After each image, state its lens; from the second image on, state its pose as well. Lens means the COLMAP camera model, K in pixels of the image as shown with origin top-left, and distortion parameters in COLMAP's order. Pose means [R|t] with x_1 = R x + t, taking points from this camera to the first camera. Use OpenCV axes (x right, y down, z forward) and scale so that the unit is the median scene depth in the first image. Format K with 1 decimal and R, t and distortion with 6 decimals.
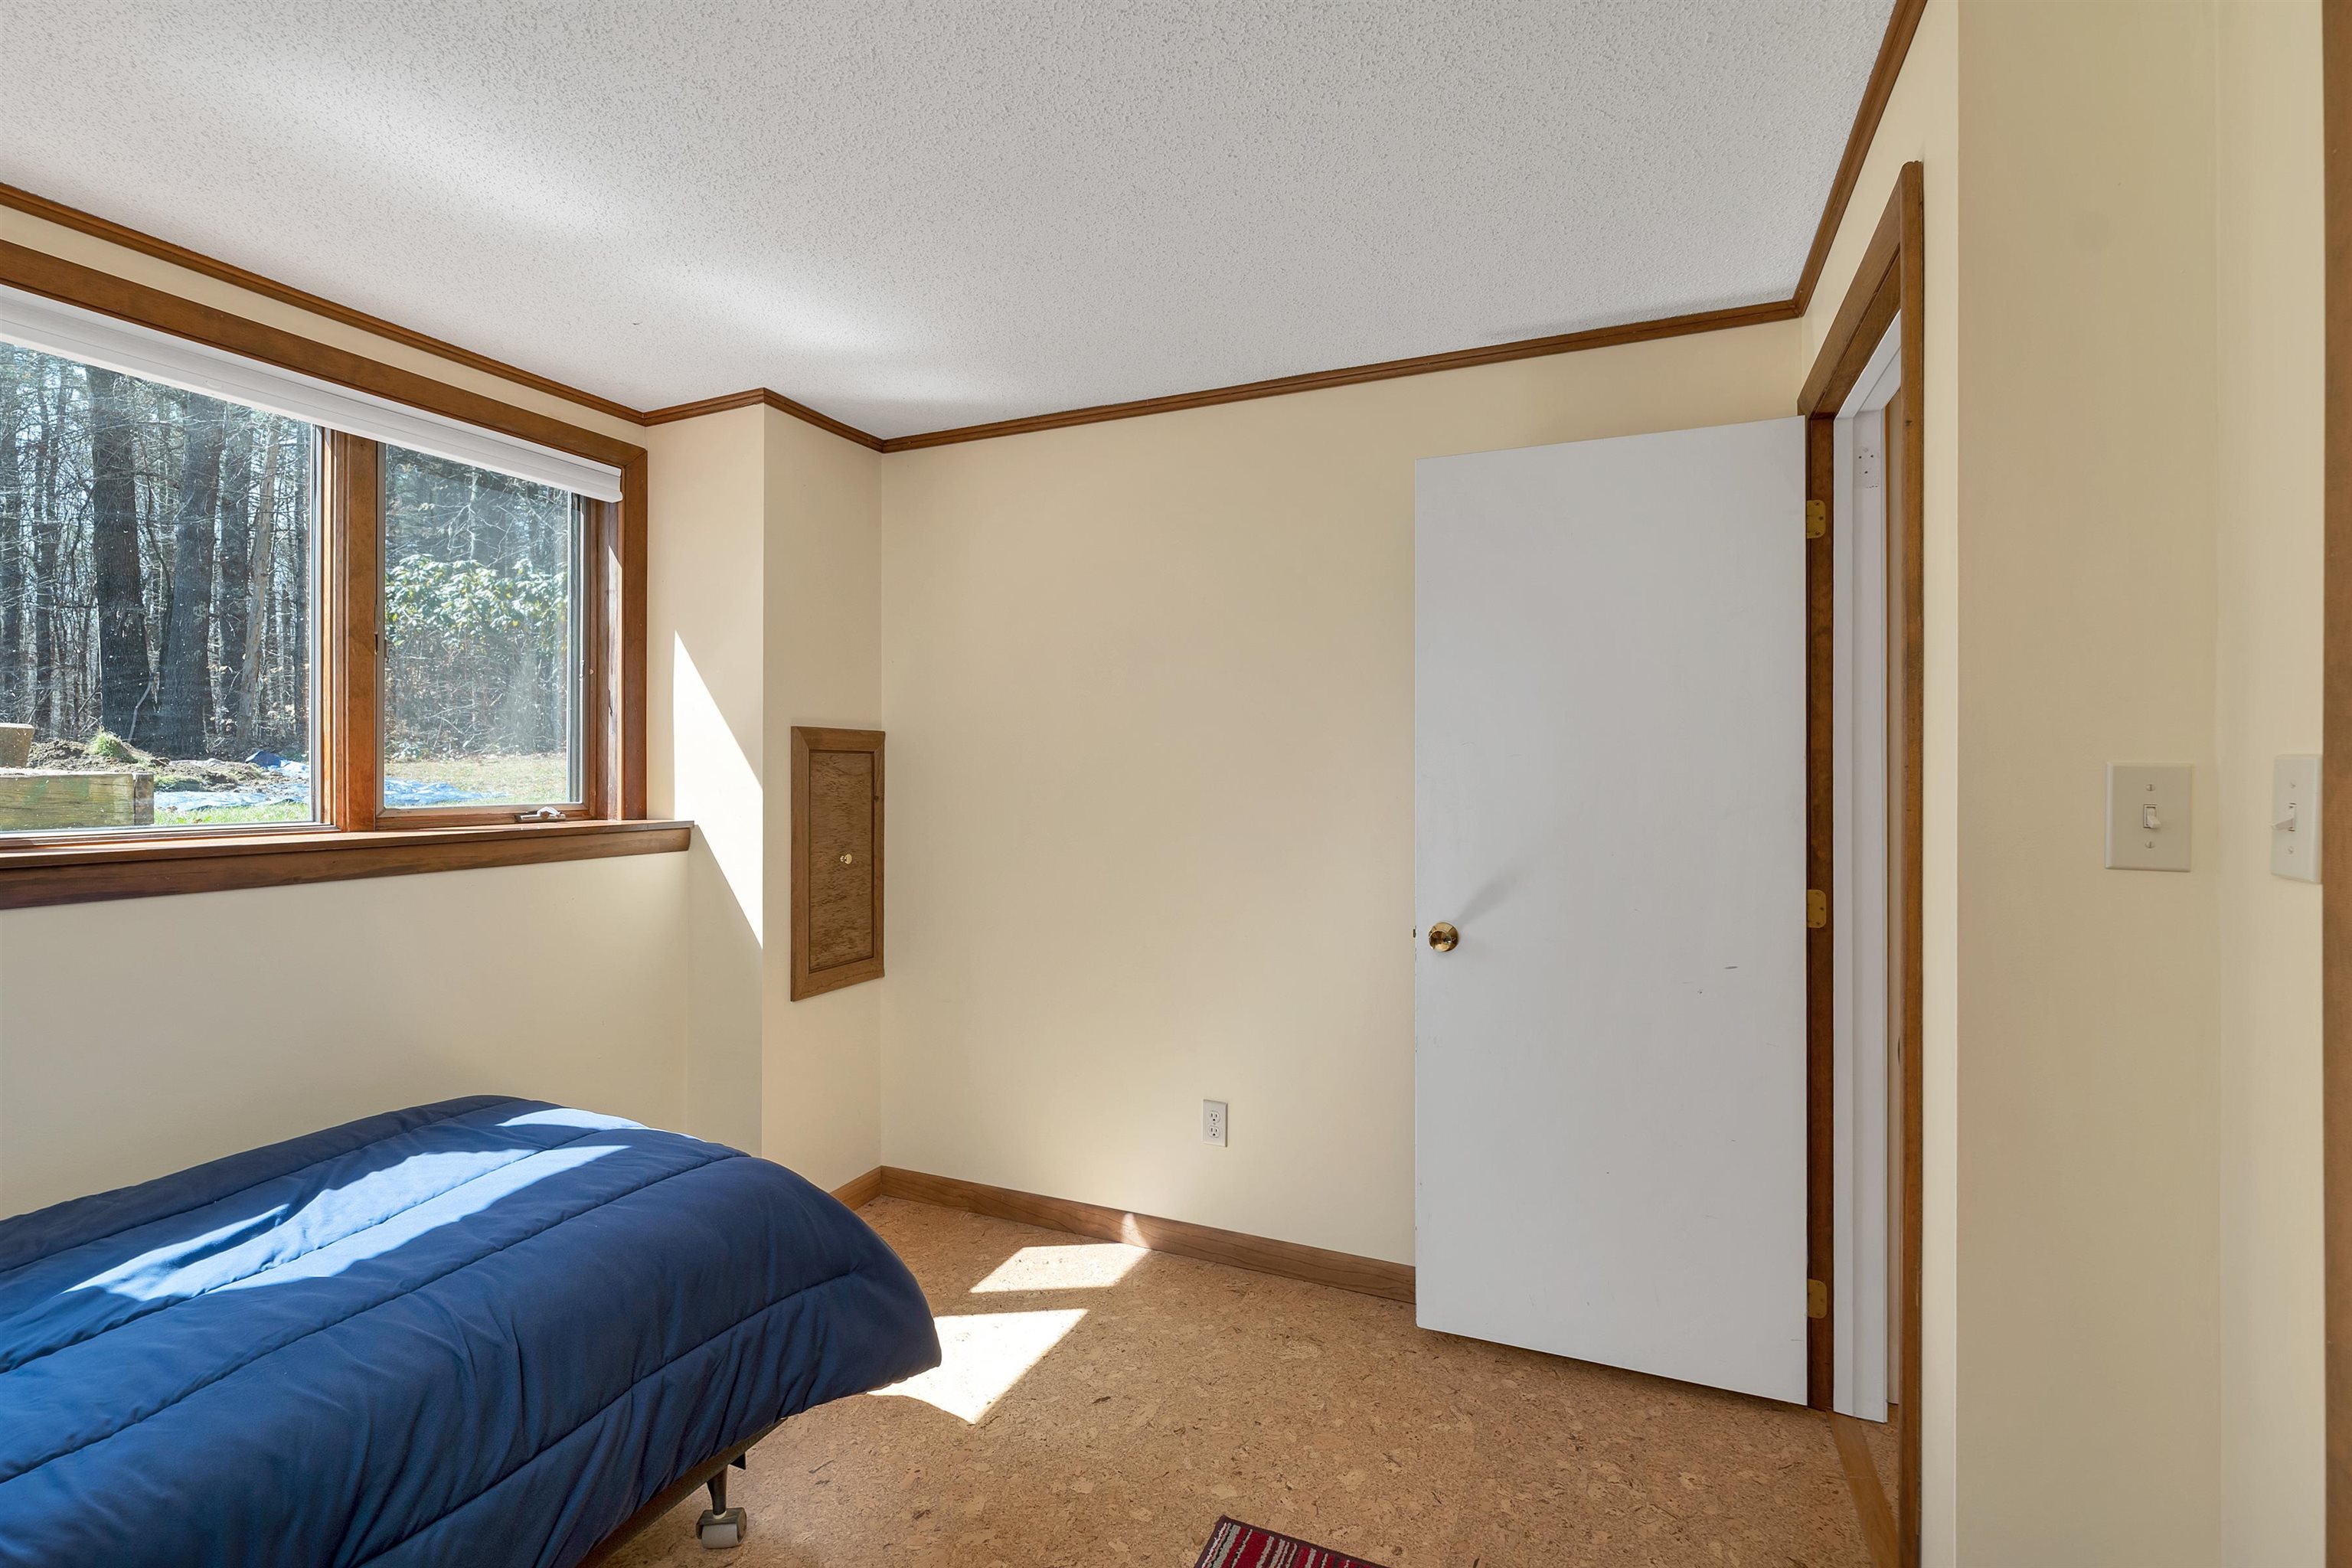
lens RADIAL K [[999.3, 0, 1187.2], [0, 999.3, 769.2], [0, 0, 1]] dist [0.001921, -0.000904]
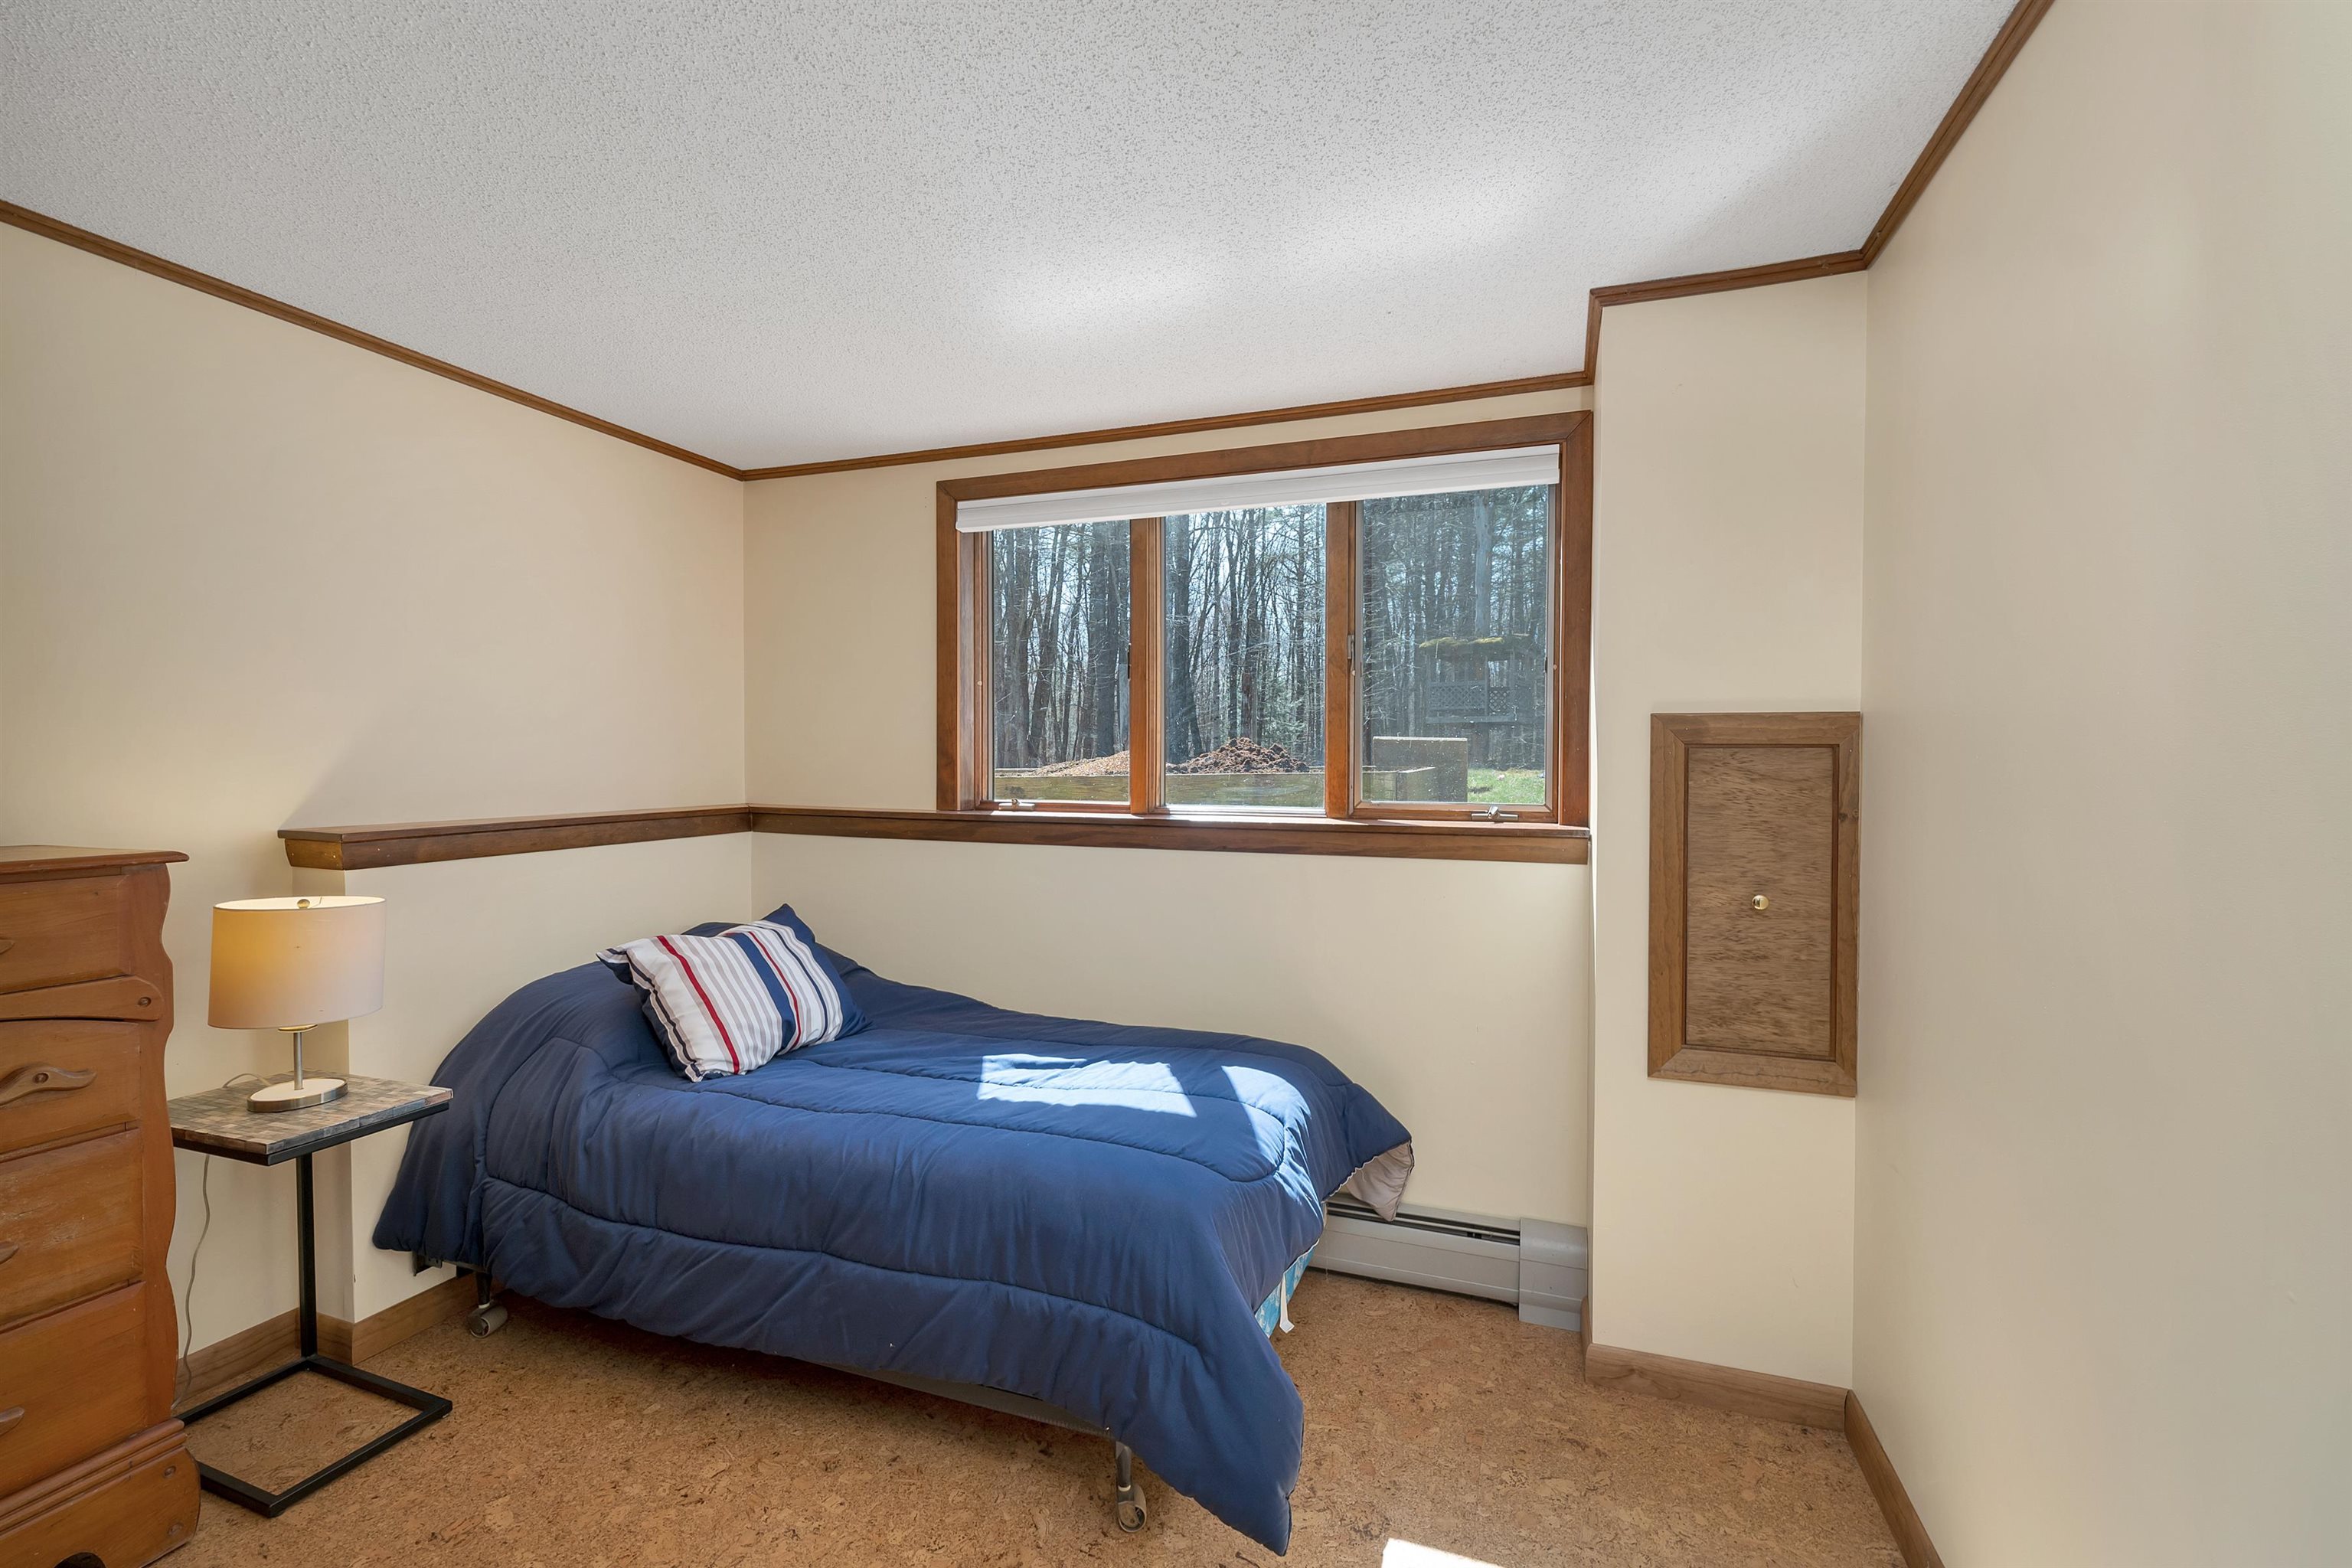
lens RADIAL K [[999.3, 0, 1182.6], [0, 999.3, 786.9], [0, 0, 1]] dist [0.001921, -0.000904]
pose [[0.069233, 0.020123, -0.997398, 0.347967], [-0.004499, 0.999793, 0.019859, -0.001224], [0.997590, 0.003112, 0.069309, 0.614410]]
